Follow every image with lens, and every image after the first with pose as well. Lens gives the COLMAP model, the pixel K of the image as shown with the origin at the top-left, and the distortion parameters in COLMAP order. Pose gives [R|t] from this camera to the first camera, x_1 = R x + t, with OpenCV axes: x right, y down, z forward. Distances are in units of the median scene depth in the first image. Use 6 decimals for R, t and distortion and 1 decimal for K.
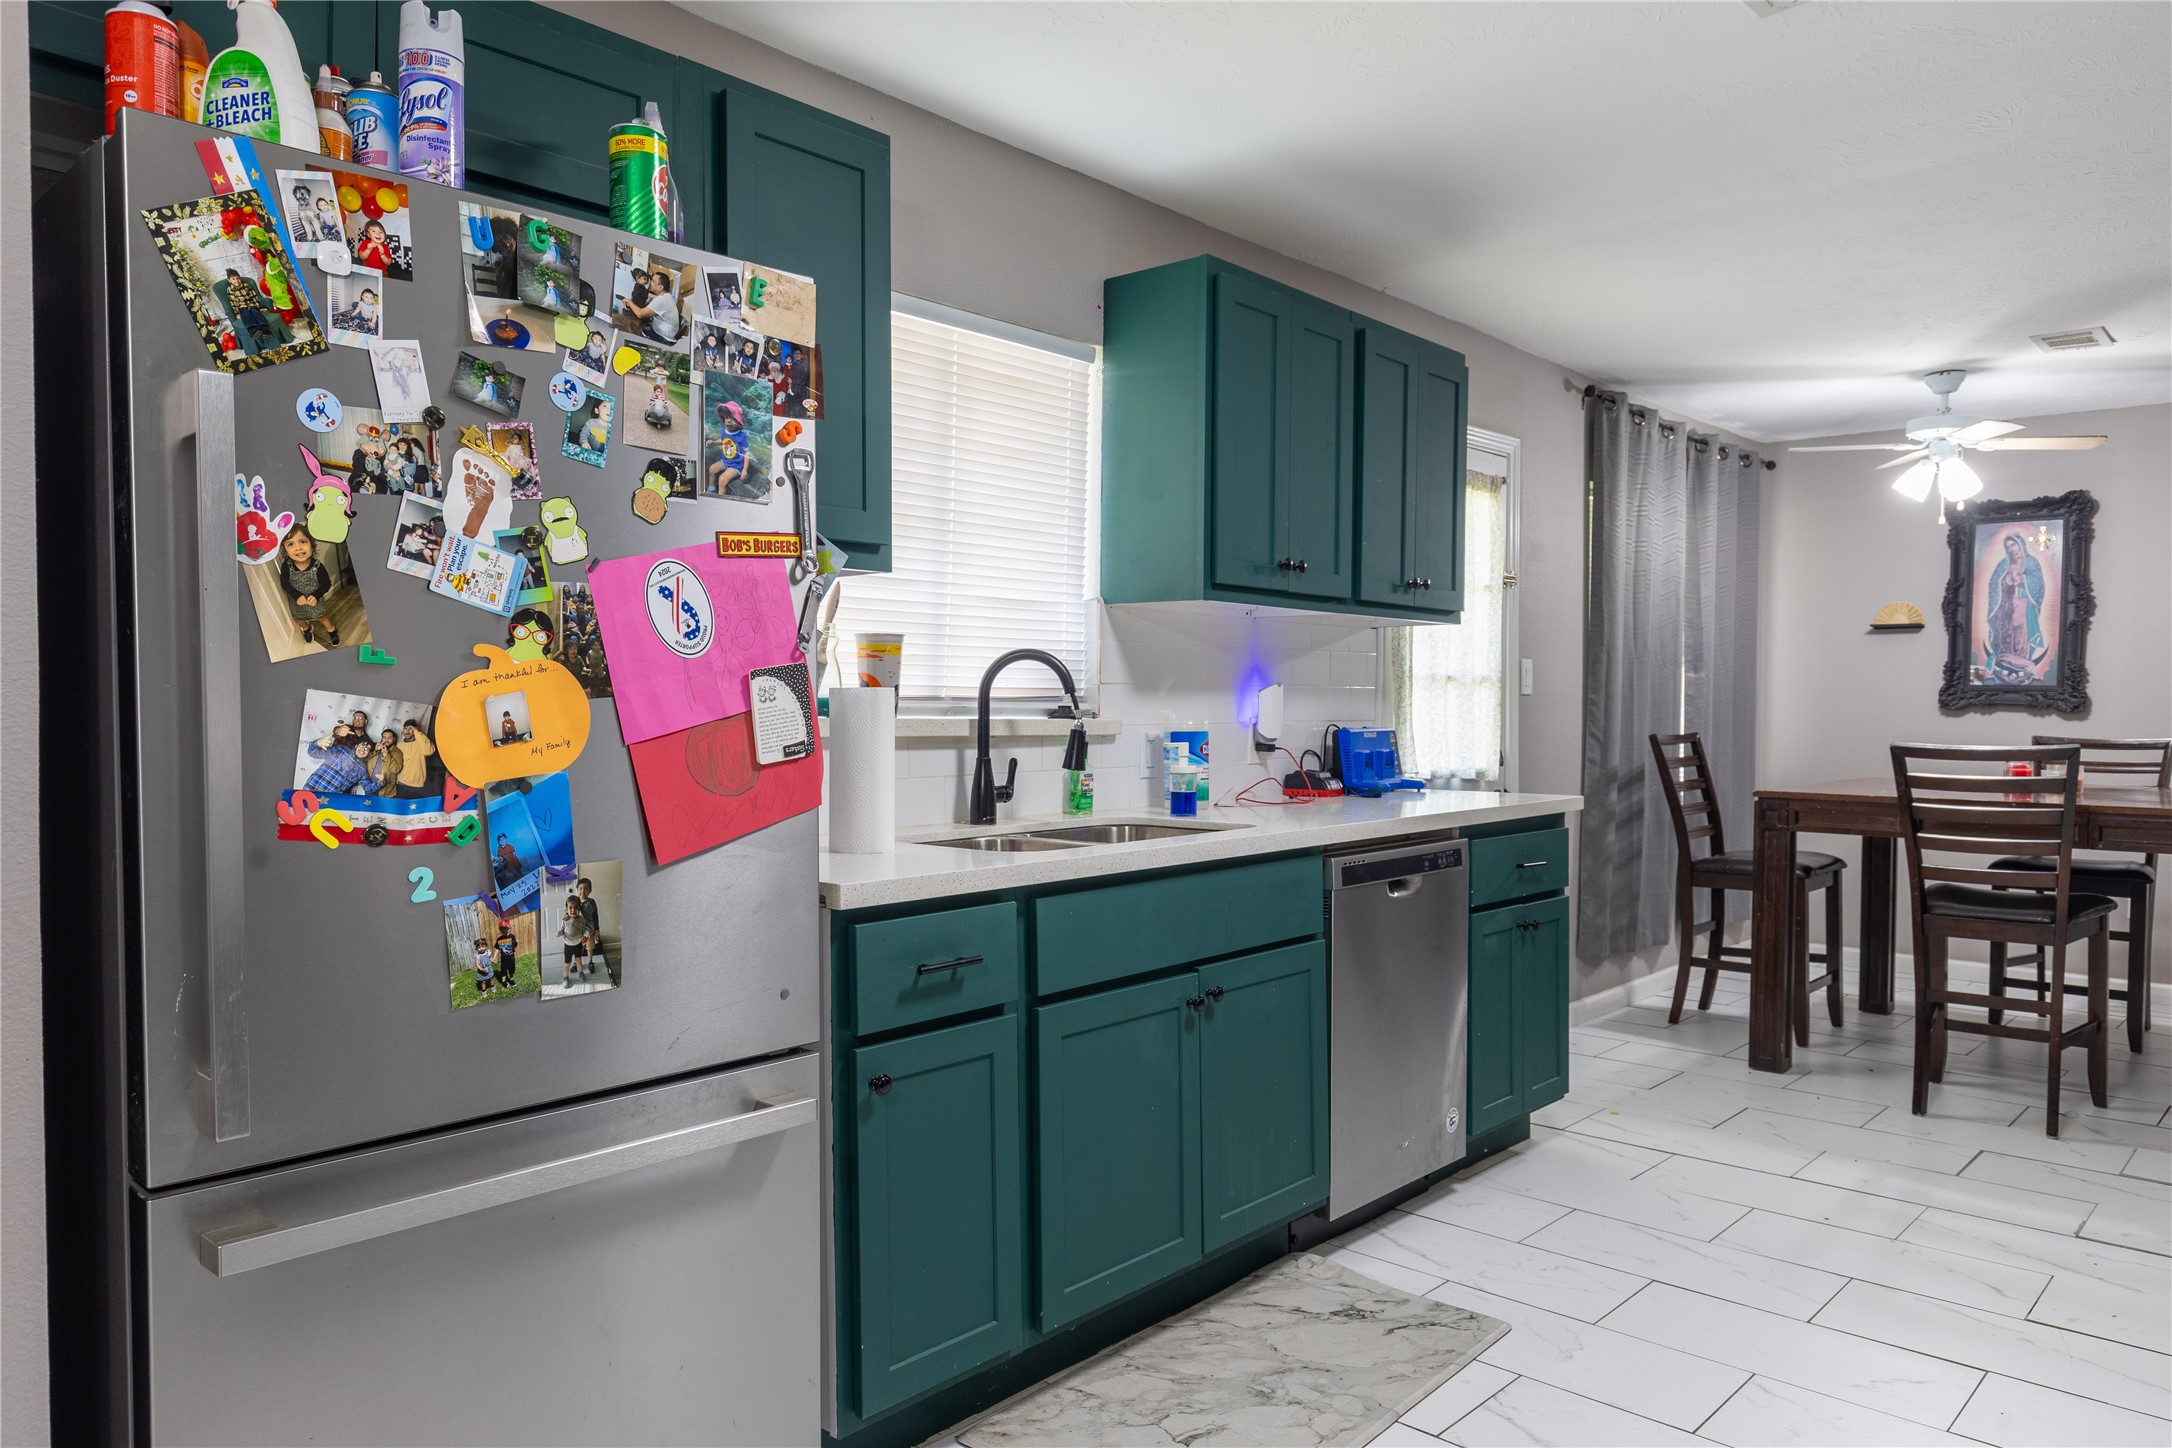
lens RADIAL K [[1448.1, 0, 1066.2], [0, 1448.1, 728.1], [0, 0, 1]] dist [-0.008060, -0.001987]
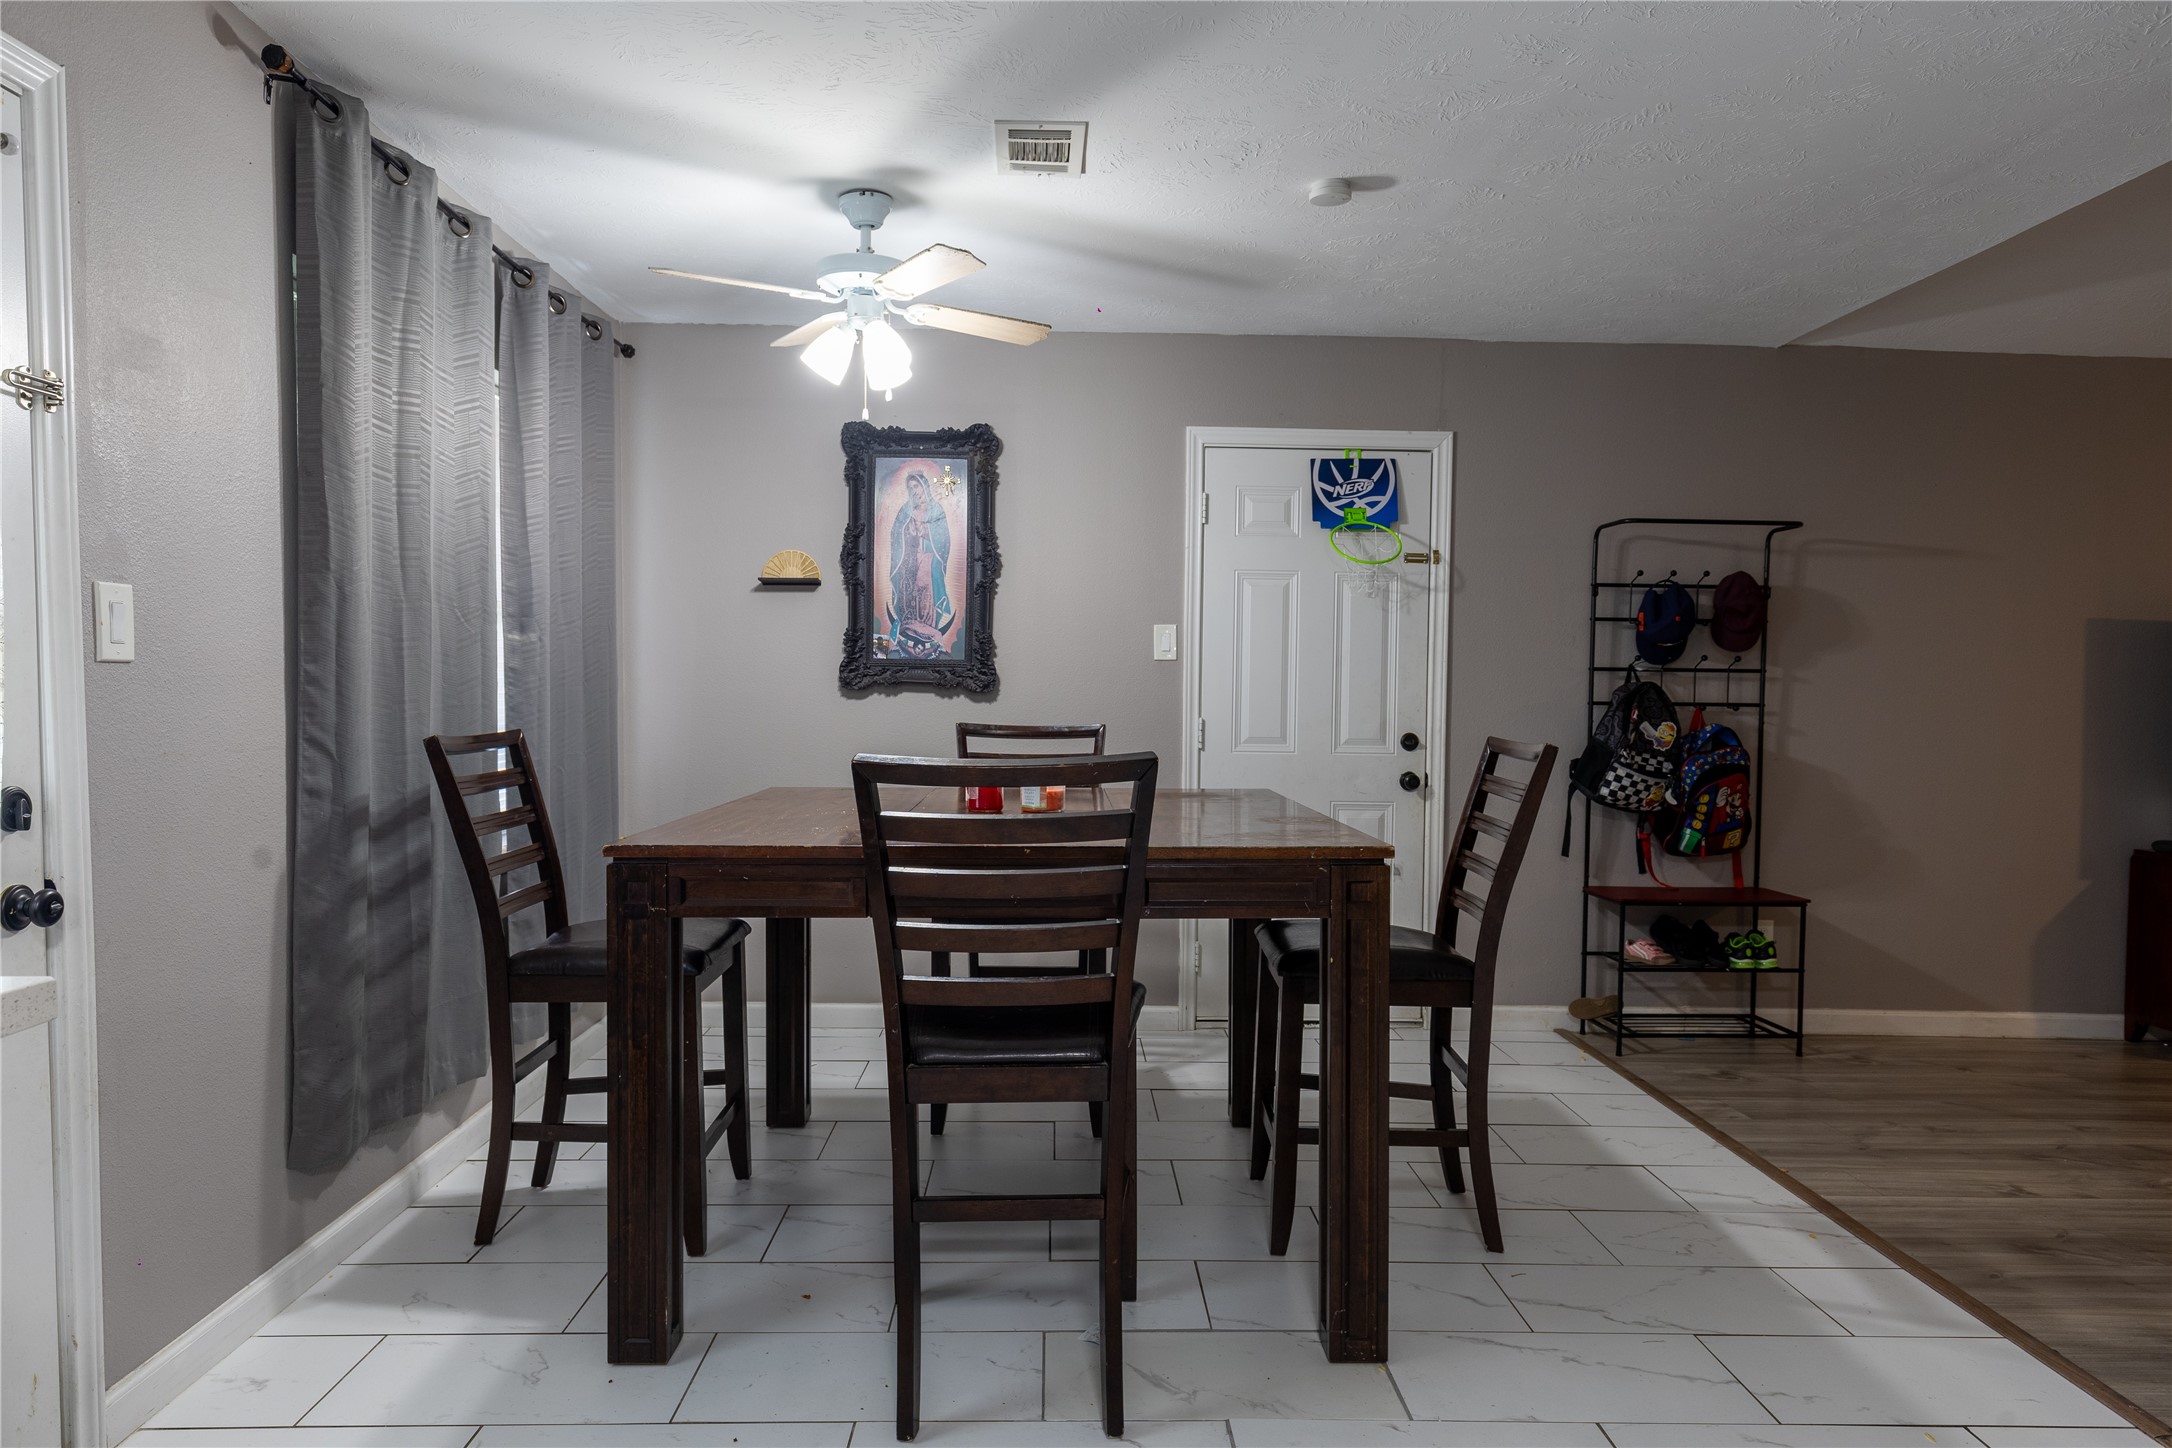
lens RADIAL K [[1290.4, 0, 1068.3], [0, 1290.4, 744.0], [0, 0, 1]] dist [0.010270, -0.001426]
pose [[0.715931, -0.033767, 0.697354, 0.244011], [0.012974, 0.999301, 0.035068, -0.007505], [-0.698050, -0.016058, 0.715869, 0.494028]]
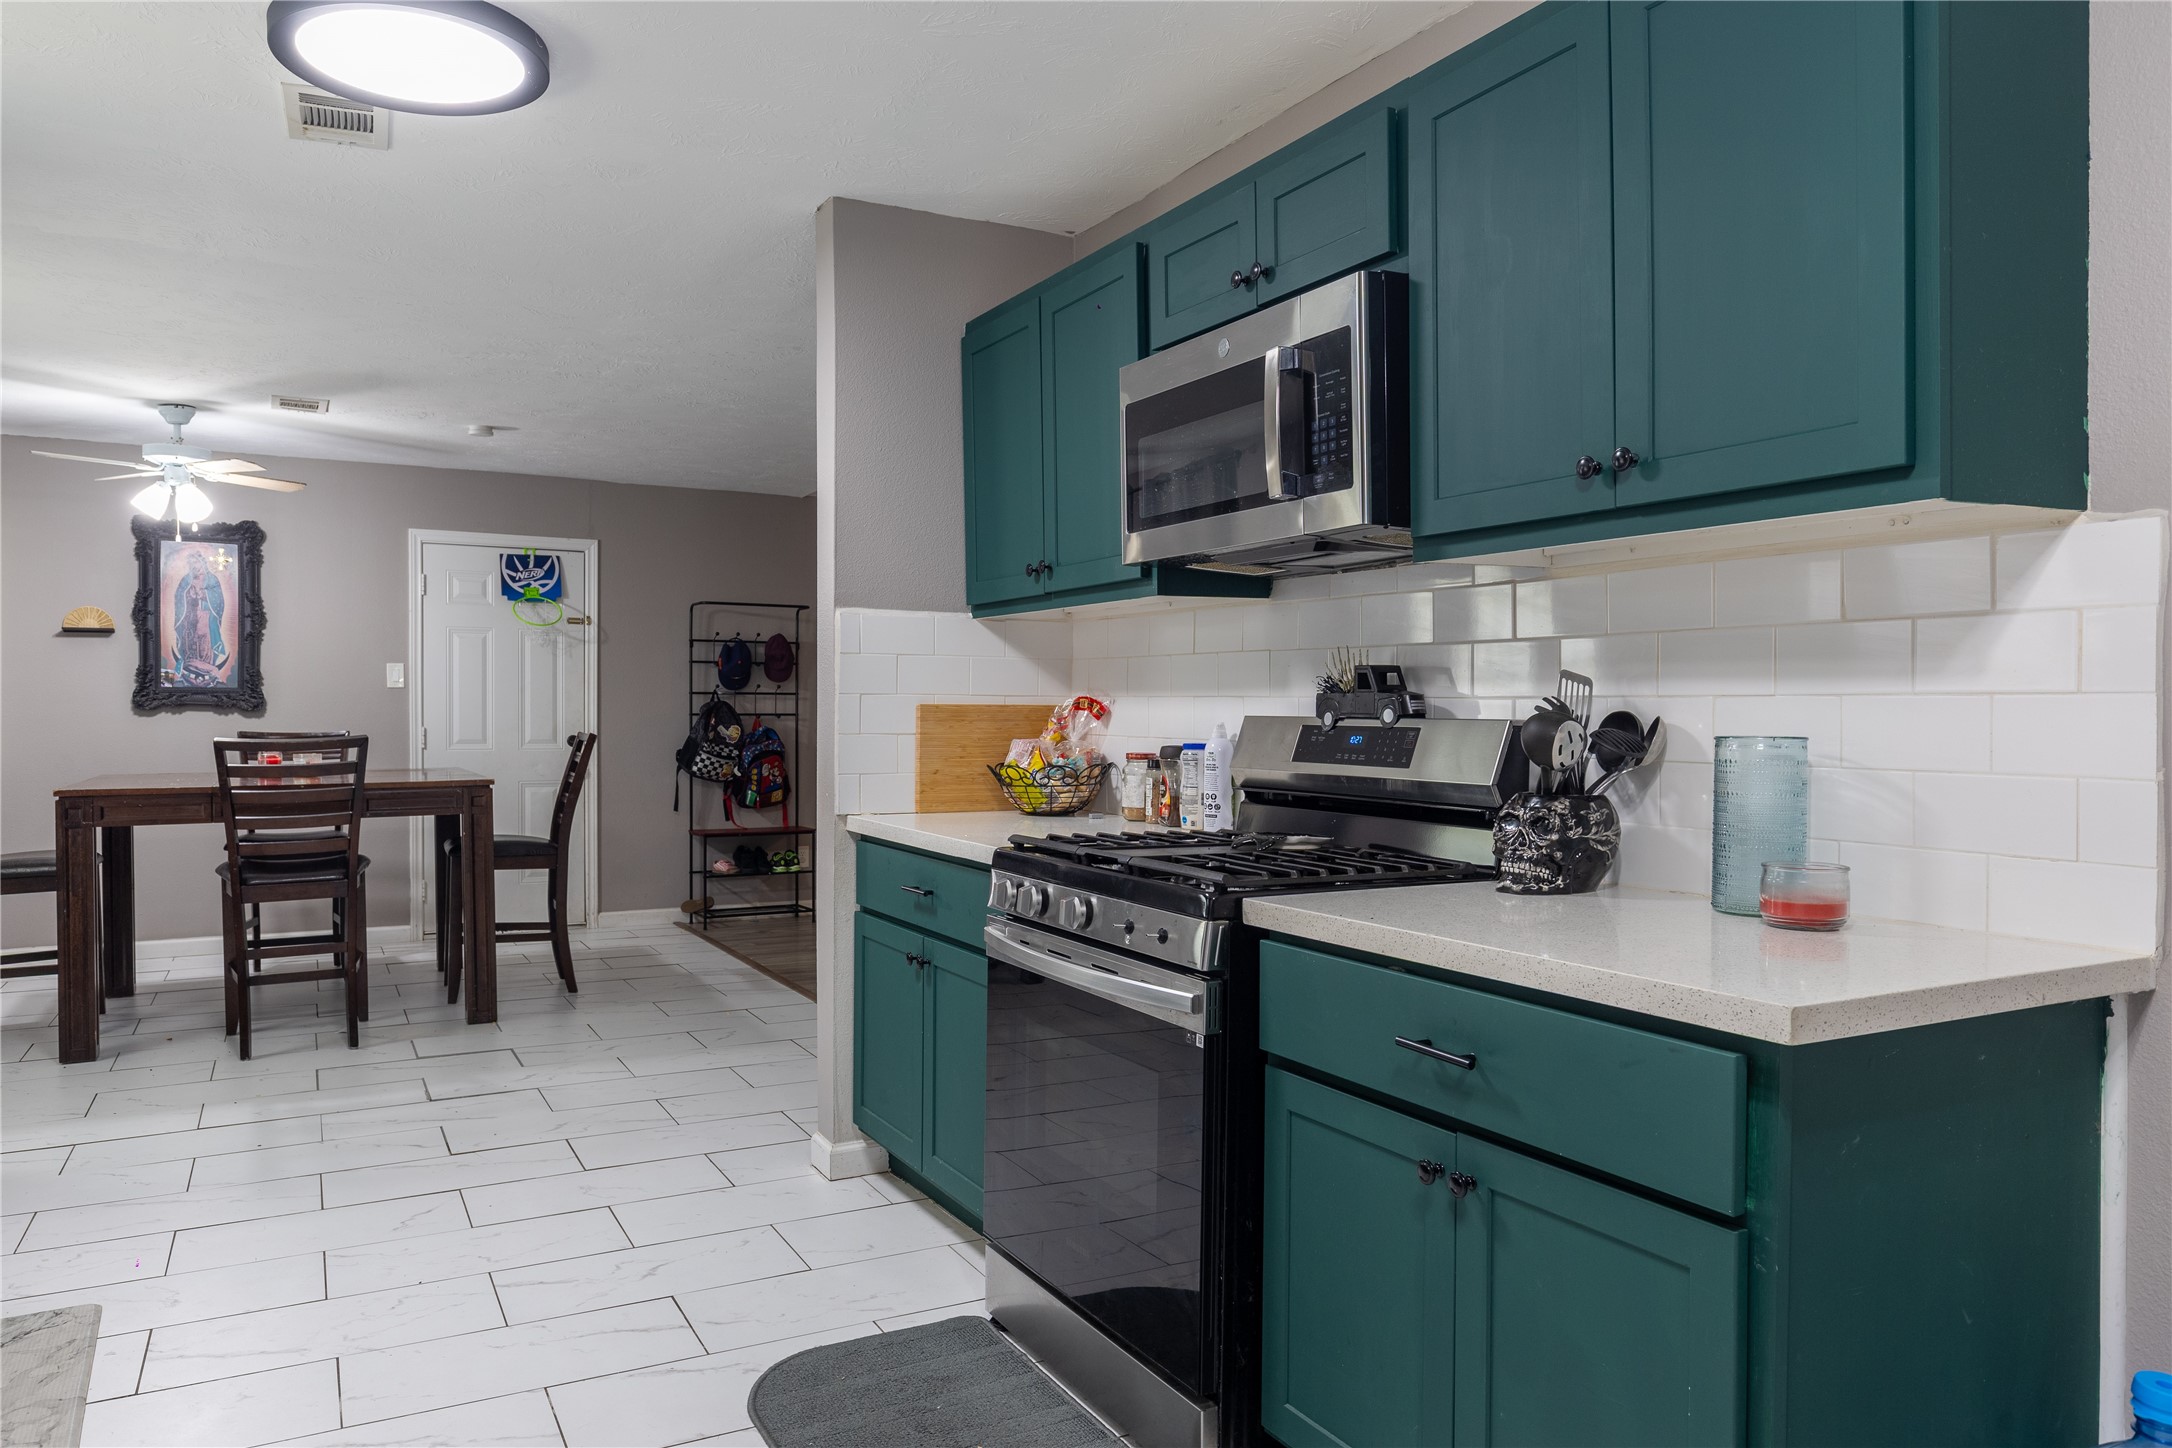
lens RADIAL K [[1448.1, 0, 1076.6], [0, 1448.1, 732.0], [0, 0, 1]] dist [-0.008060, -0.001987]
pose [[0.308361, -0.024486, 0.950954, -0.240550], [0.022448, 0.999578, 0.018459, -0.000355], [-0.951005, 0.015655, 0.308780, 0.003346]]
